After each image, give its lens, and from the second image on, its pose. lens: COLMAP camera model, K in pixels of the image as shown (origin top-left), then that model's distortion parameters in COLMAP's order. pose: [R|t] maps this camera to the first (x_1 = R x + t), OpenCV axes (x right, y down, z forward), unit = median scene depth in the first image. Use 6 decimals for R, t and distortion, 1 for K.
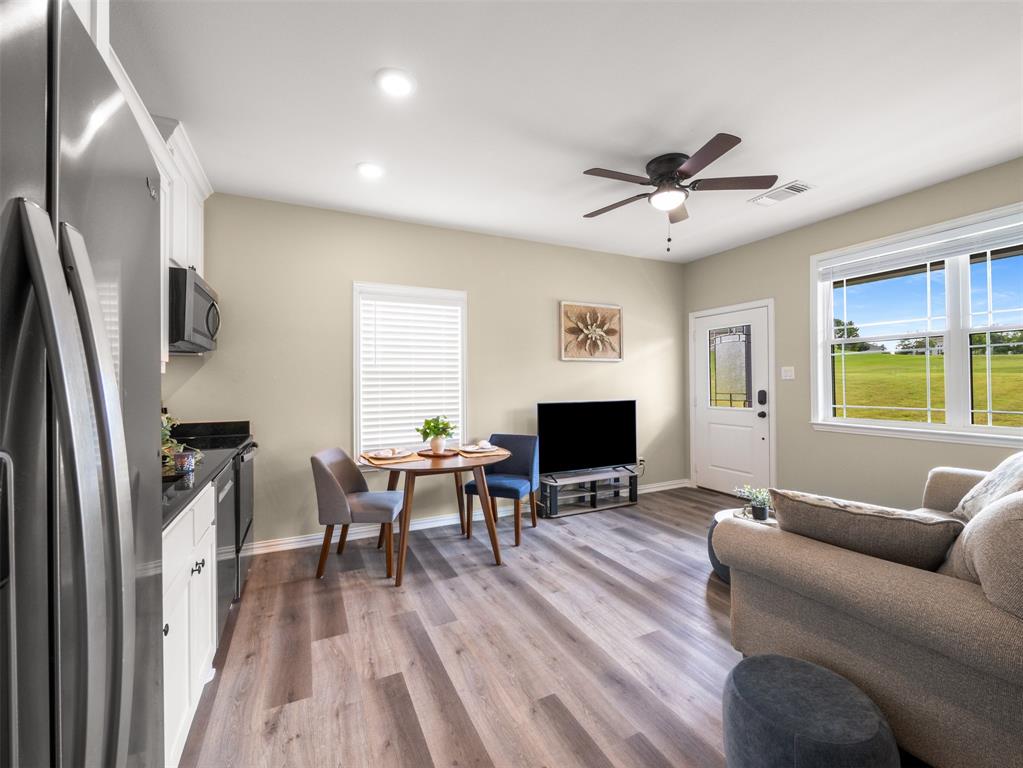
lens RADIAL K [[429.9, 0, 513.4], [0, 429.9, 384.1], [0, 0, 1]] dist [-0.012095, 0.000532]
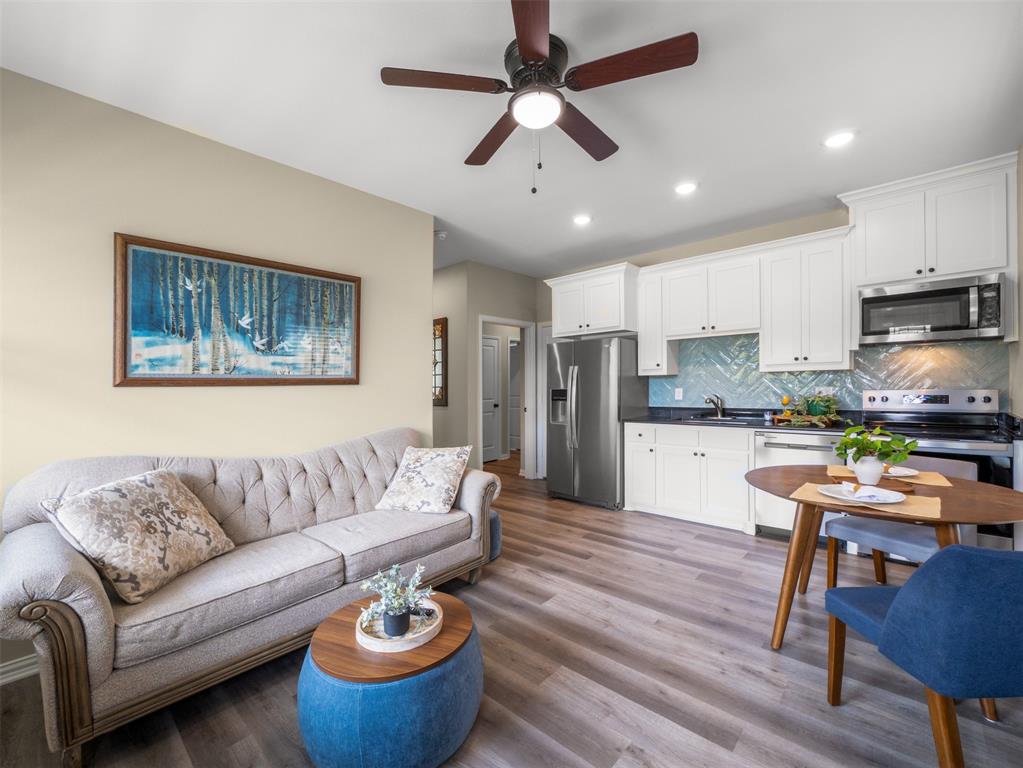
lens RADIAL K [[429.9, 0, 512.2], [0, 429.9, 380.6], [0, 0, 1]] dist [-0.012095, 0.000532]
pose [[-0.928174, 0.013108, -0.371917, 0.662591], [0.014166, 0.999900, -0.000113, -0.004796], [0.371878, -0.005374, -0.928266, 1.638074]]
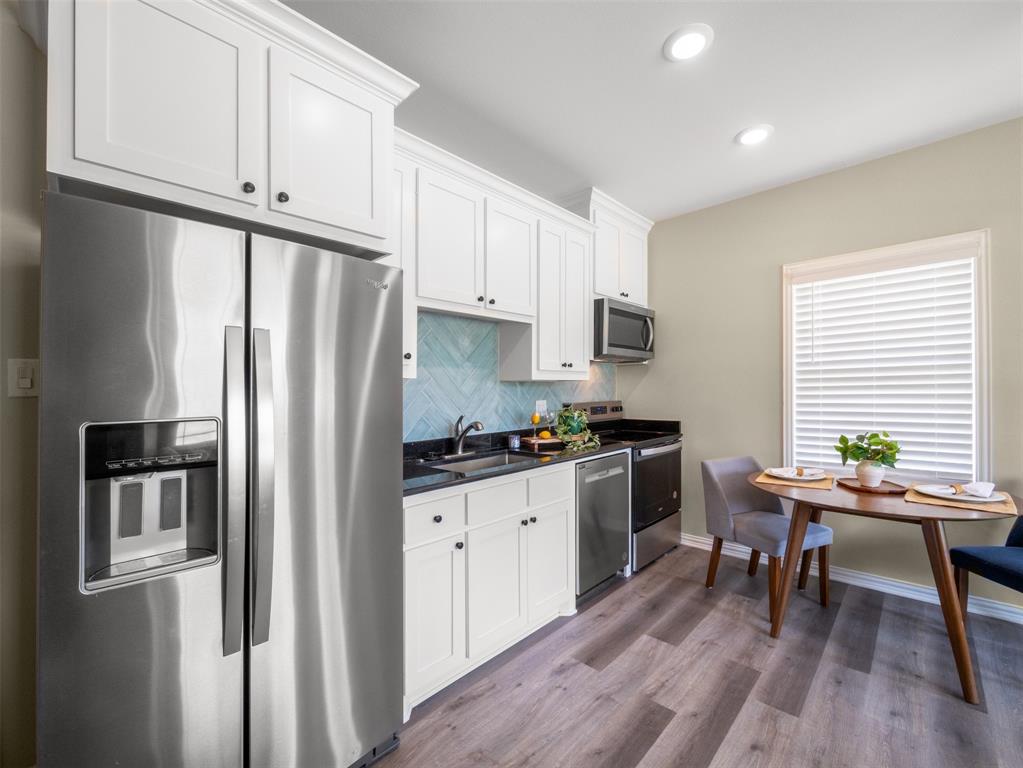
lens RADIAL K [[429.9, 0, 514.9], [0, 429.9, 388.6], [0, 0, 1]] dist [-0.012095, 0.000532]
pose [[0.341864, -0.004645, -0.939738, 0.320785], [0.010304, 0.999946, -0.001195, -0.000426], [0.939693, -0.009274, 0.341893, 0.273060]]
